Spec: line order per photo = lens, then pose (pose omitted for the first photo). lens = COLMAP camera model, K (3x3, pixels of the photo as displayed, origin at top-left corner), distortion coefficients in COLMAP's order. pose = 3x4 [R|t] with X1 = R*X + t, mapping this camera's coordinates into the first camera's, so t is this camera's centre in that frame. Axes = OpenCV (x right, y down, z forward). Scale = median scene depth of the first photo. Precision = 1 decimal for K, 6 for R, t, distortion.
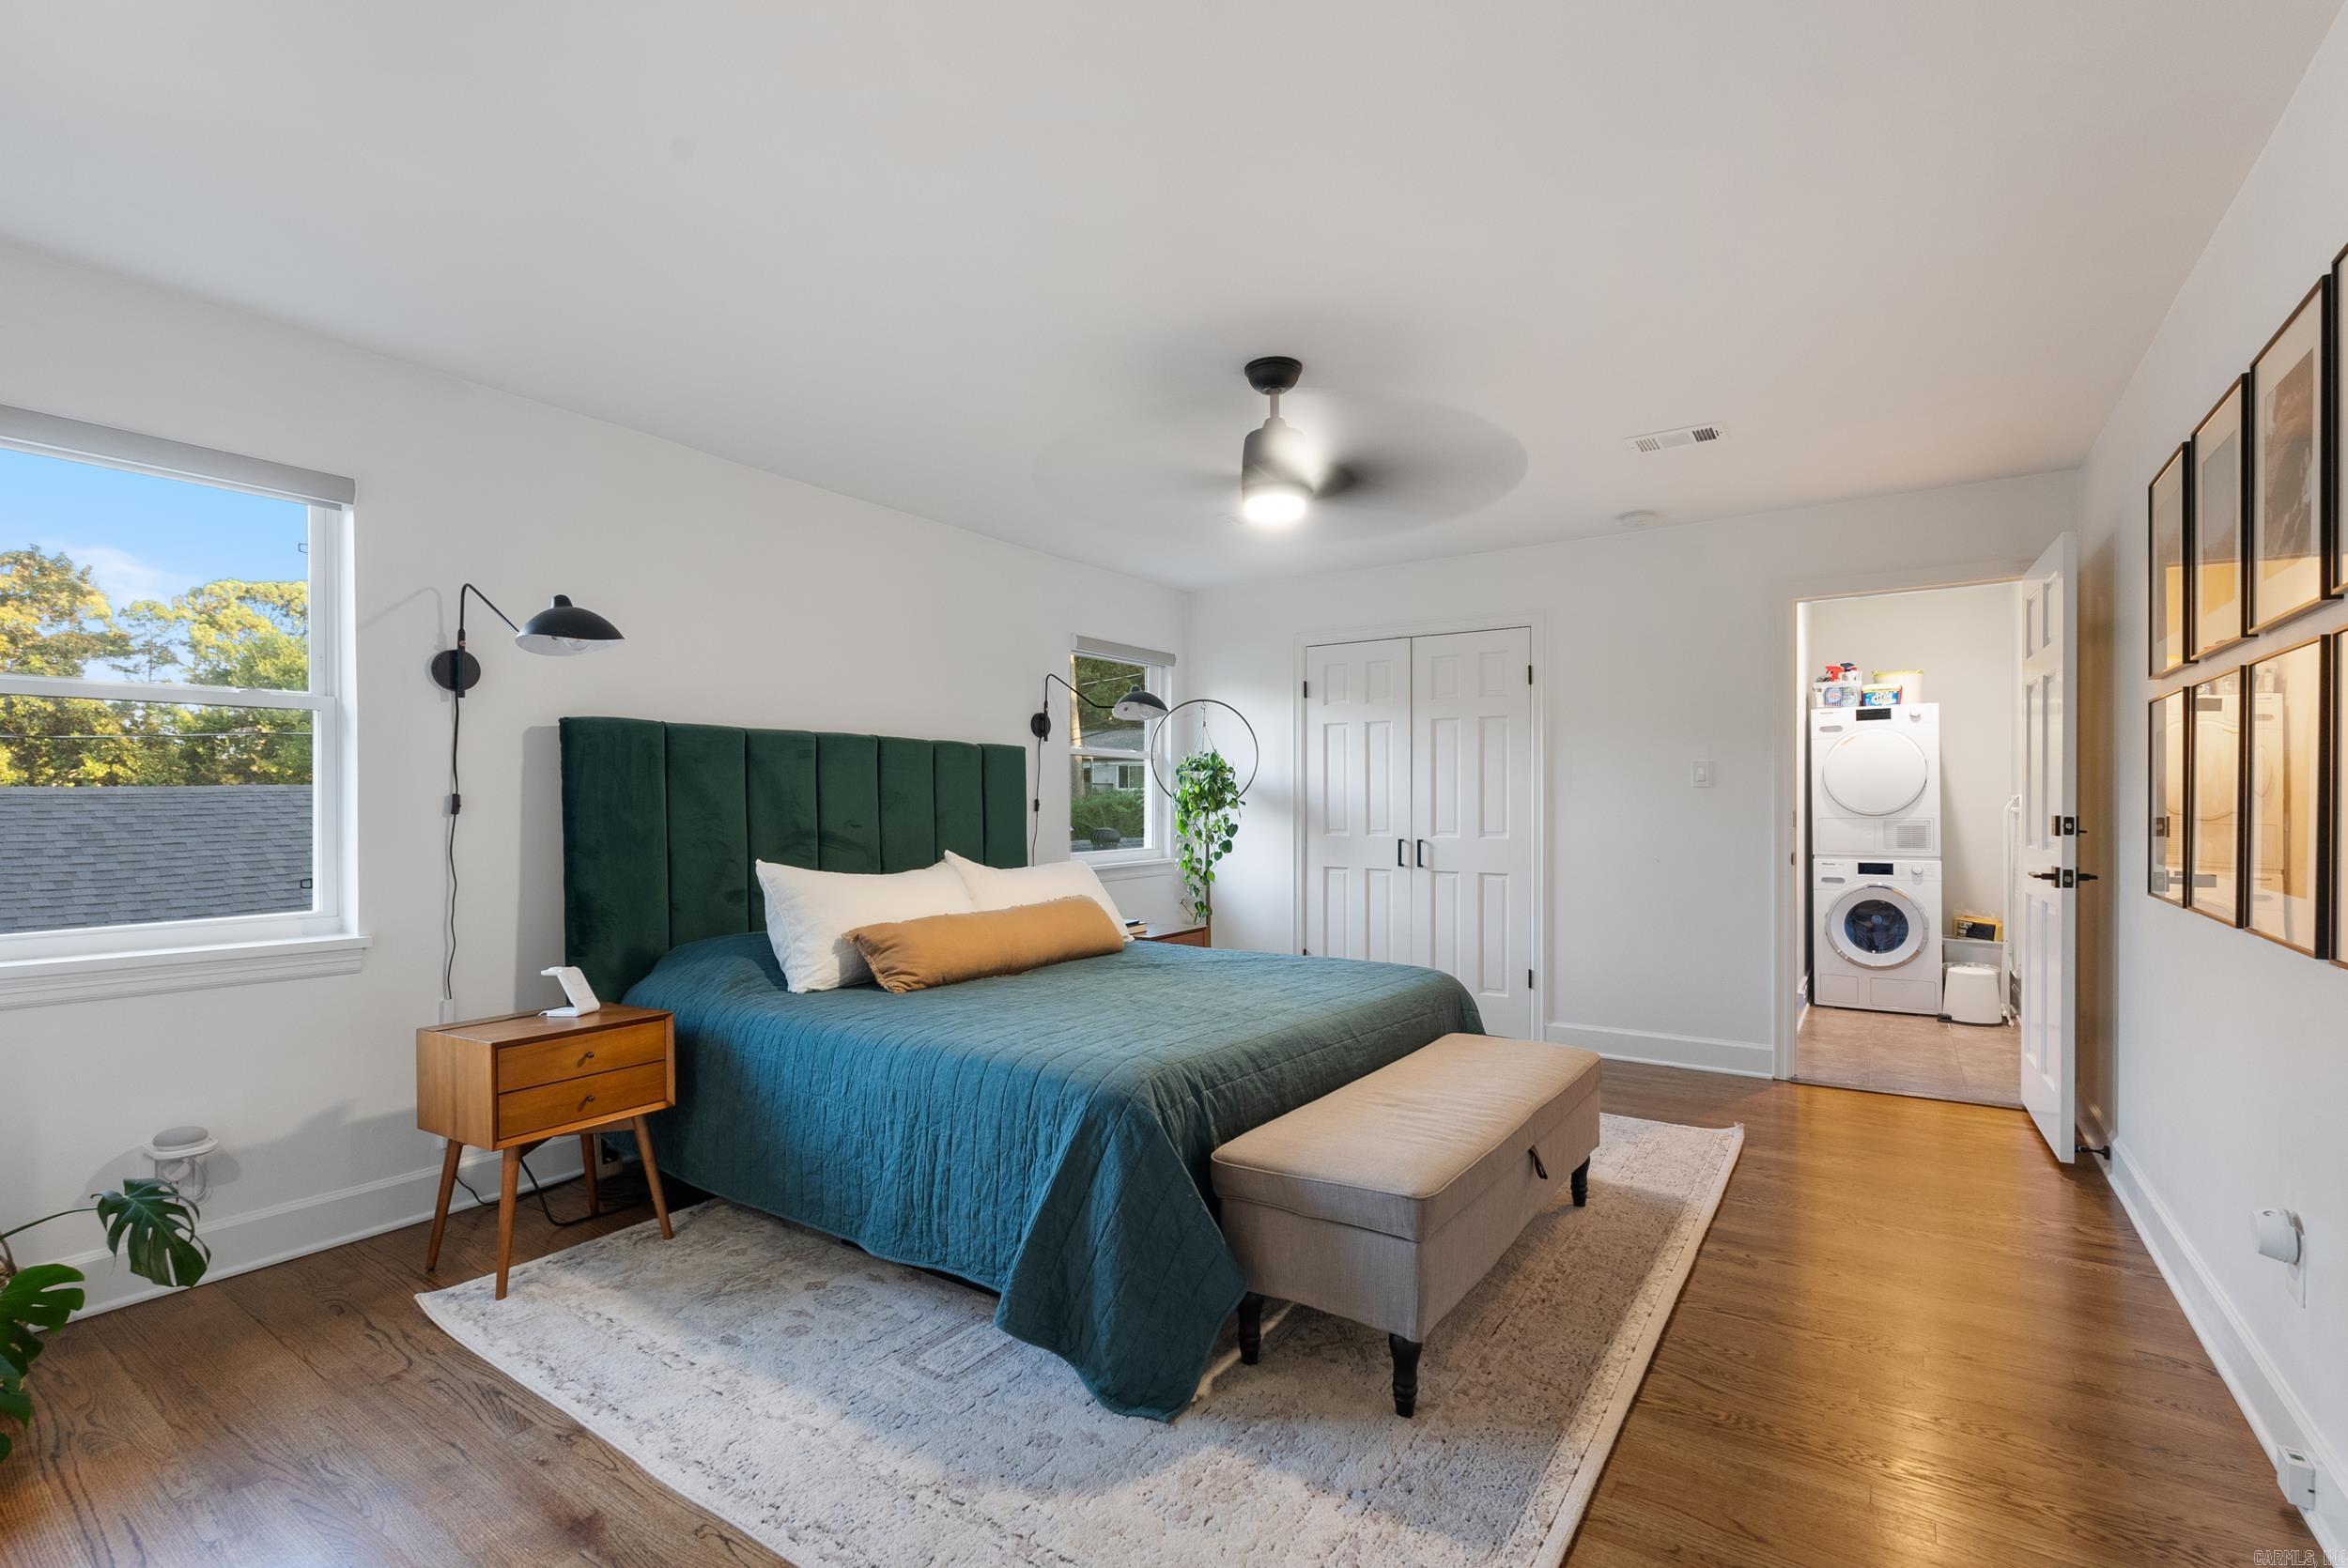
lens RADIAL K [[1034.8, 0, 1174.6], [0, 1034.8, 786.9], [0, 0, 1]] dist [-0.003801, -0.001051]
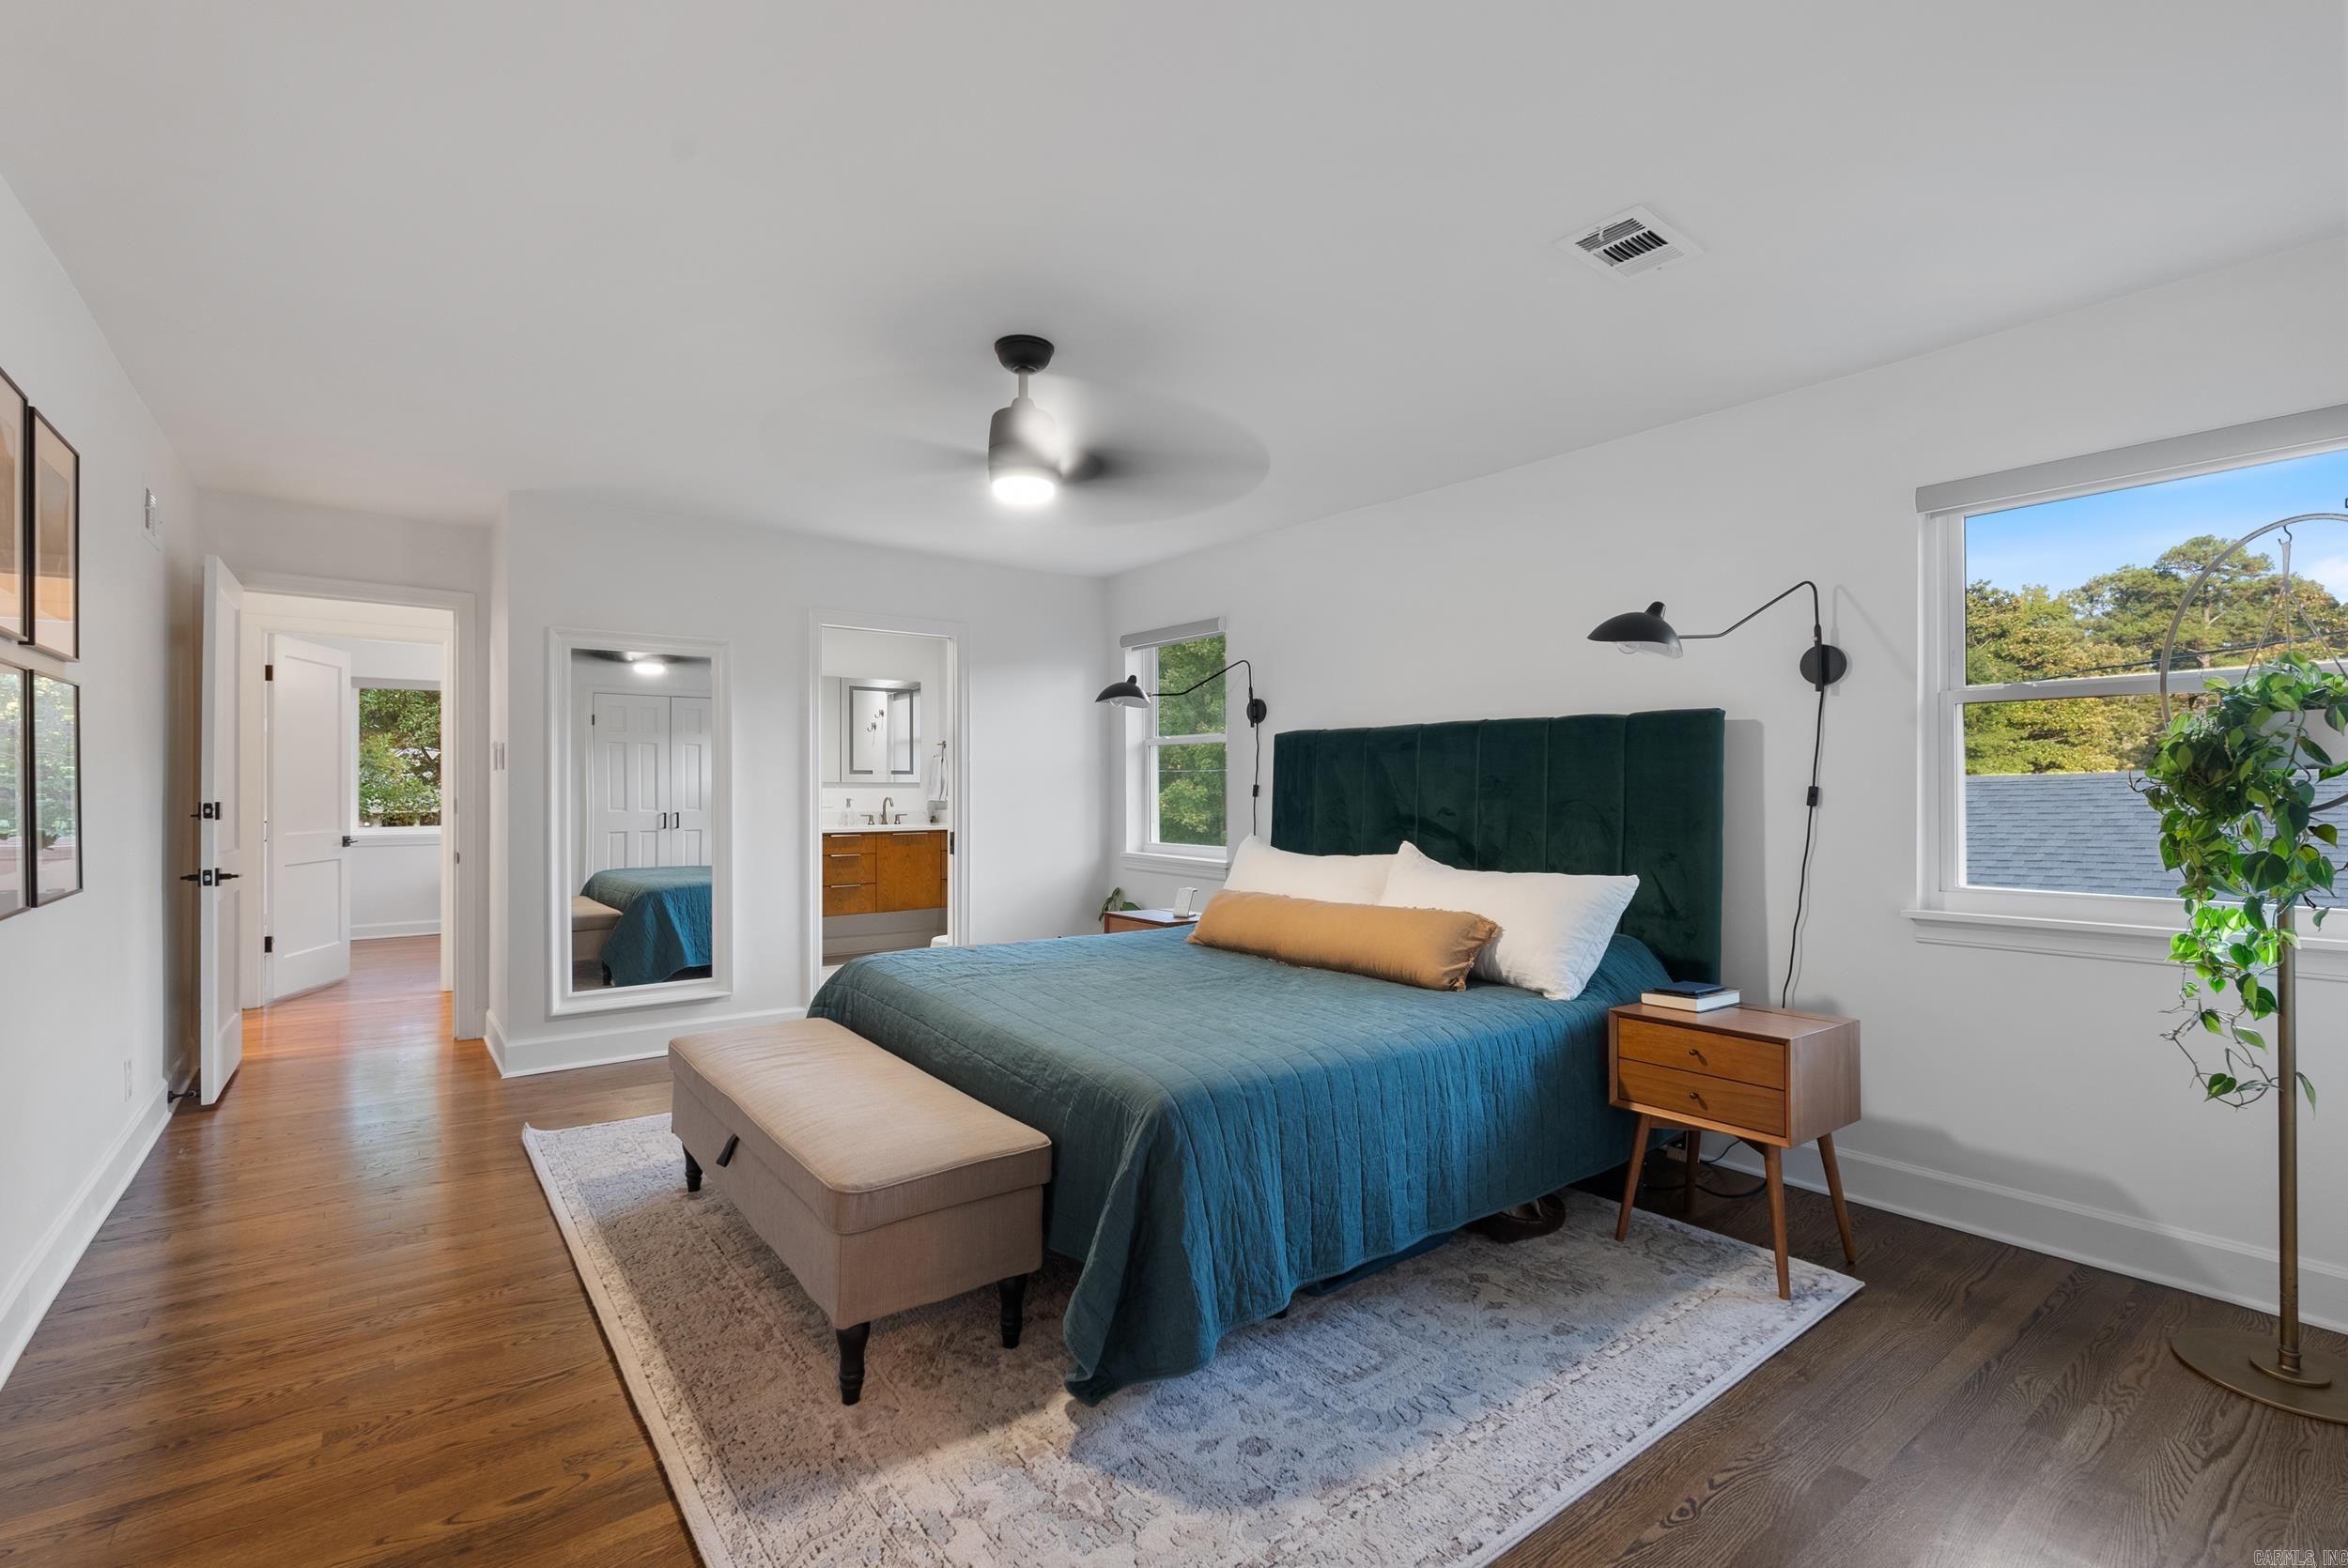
lens RADIAL K [[1034.8, 0, 1174.6], [0, 1034.8, 786.9], [0, 0, 1]] dist [-0.003801, -0.001051]
pose [[-0.296494, -0.003678, -0.955028, 0.996745], [0.005071, 0.999972, -0.005426, 0.021347], [0.955021, -0.006452, -0.296467, 1.448033]]
